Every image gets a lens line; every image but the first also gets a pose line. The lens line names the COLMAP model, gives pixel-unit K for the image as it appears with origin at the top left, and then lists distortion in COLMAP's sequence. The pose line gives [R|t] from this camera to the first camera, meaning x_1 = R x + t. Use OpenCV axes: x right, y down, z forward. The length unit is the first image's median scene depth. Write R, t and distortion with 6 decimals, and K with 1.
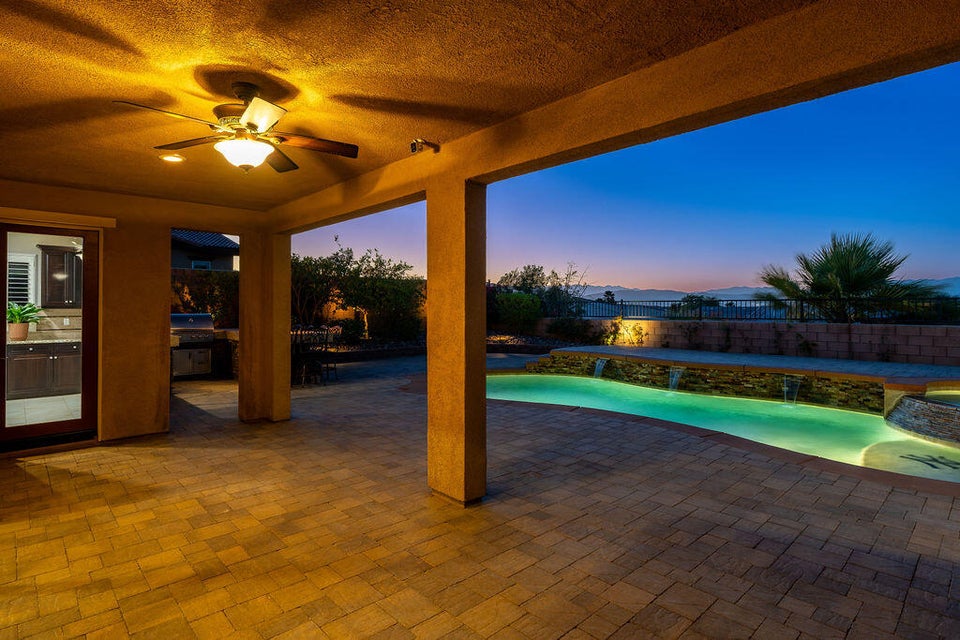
lens RADIAL K [[502.8, 0, 481.9], [0, 502.8, 312.0], [0, 0, 1]] dist [0.001056, -0.000041]
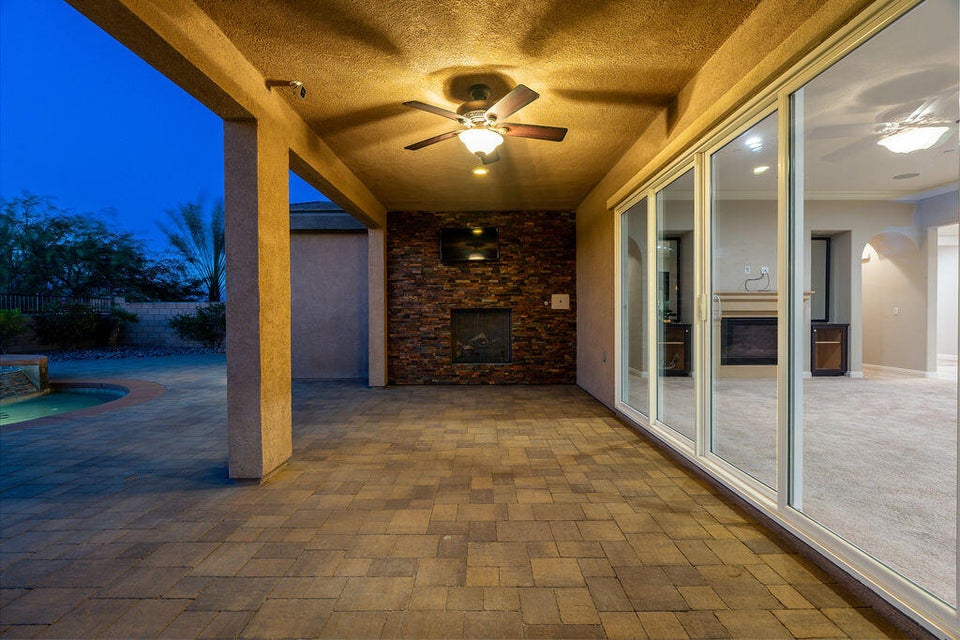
lens RADIAL K [[434.2, 0, 480.0], [0, 434.2, 320.0], [0, 0, 1]] dist [-0.000633, 0.000388]
pose [[-0.726225, -0.008199, 0.687408, -1.111830], [0.007988, 0.999761, 0.020363, 0.095687], [-0.687411, 0.020279, -0.725986, 1.635010]]
